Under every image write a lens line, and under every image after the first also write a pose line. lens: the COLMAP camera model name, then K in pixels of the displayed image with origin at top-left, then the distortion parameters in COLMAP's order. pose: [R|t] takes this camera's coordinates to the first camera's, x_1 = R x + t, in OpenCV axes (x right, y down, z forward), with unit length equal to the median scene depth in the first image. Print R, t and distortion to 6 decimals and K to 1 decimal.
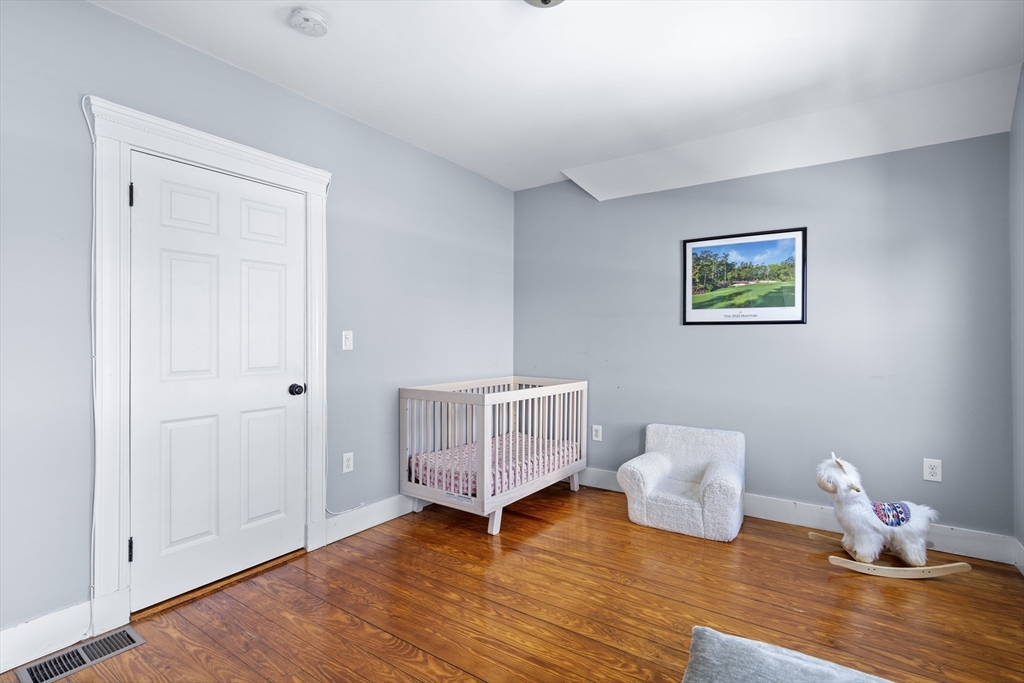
lens RADIAL K [[467.6, 0, 510.4], [0, 467.6, 343.1], [0, 0, 1]] dist [-0.007935, 0.001310]
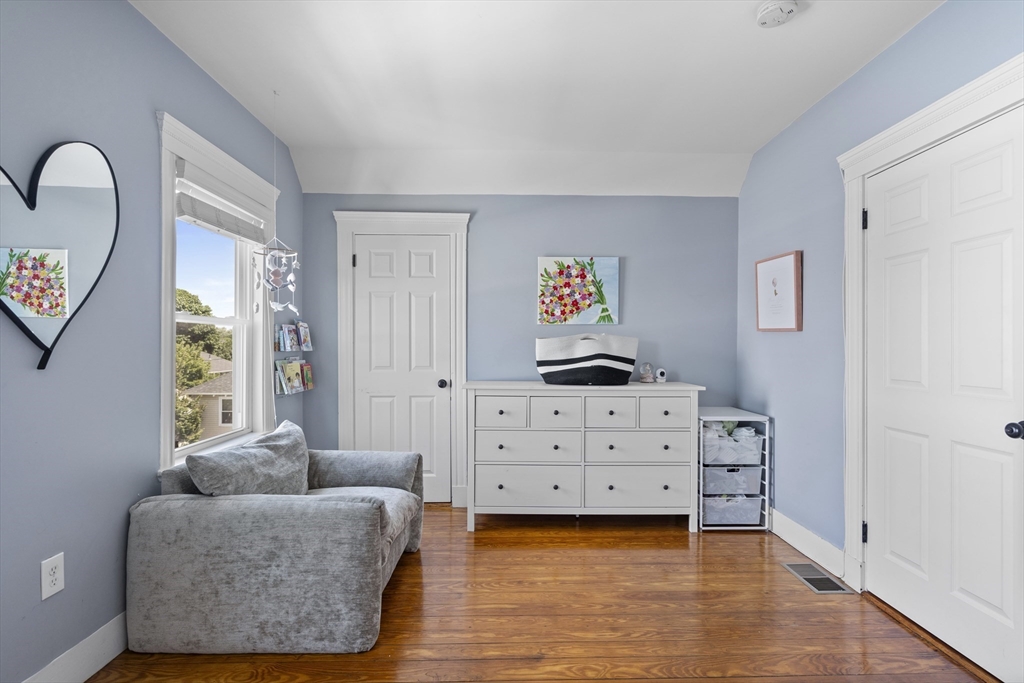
lens RADIAL K [[497.0, 0, 516.4], [0, 497.0, 342.4], [0, 0, 1]] dist [-0.001235, 0.000186]
pose [[-0.799388, -0.005583, -0.600789, 0.505988], [-0.007527, 0.999971, 0.000723, -0.008517], [0.600768, 0.005100, -0.799407, 1.254006]]
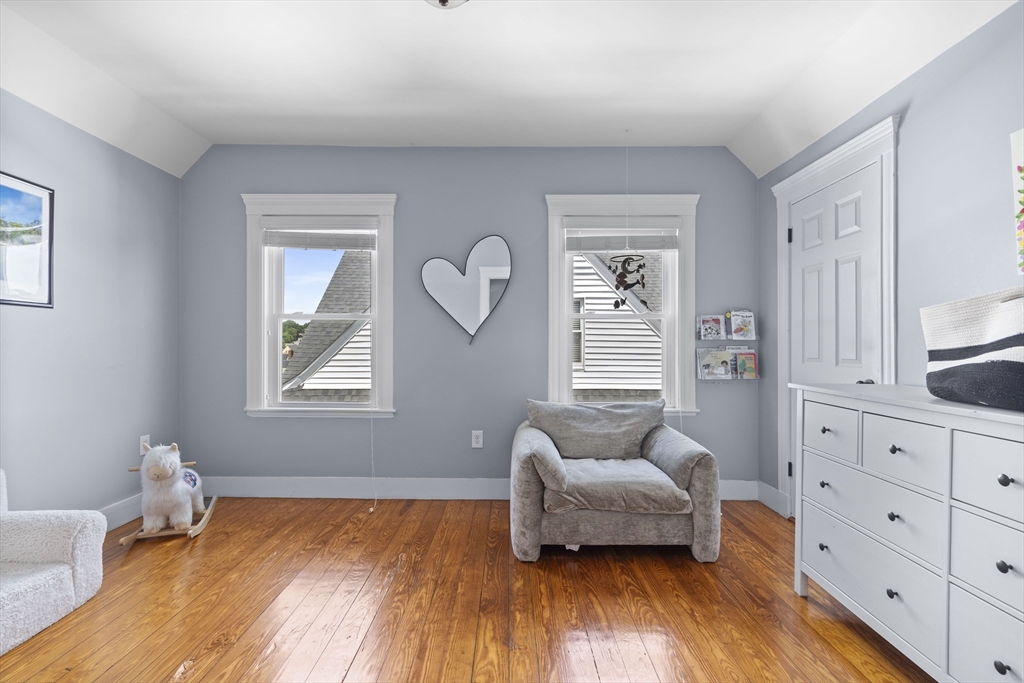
lens RADIAL K [[467.6, 0, 510.4], [0, 467.6, 343.1], [0, 0, 1]] dist [-0.007935, 0.001310]
pose [[-0.574616, 0.006413, 0.818398, -0.632093], [0.005308, 0.999977, -0.004108, 0.034616], [-0.818406, 0.001984, -0.574637, 1.050195]]
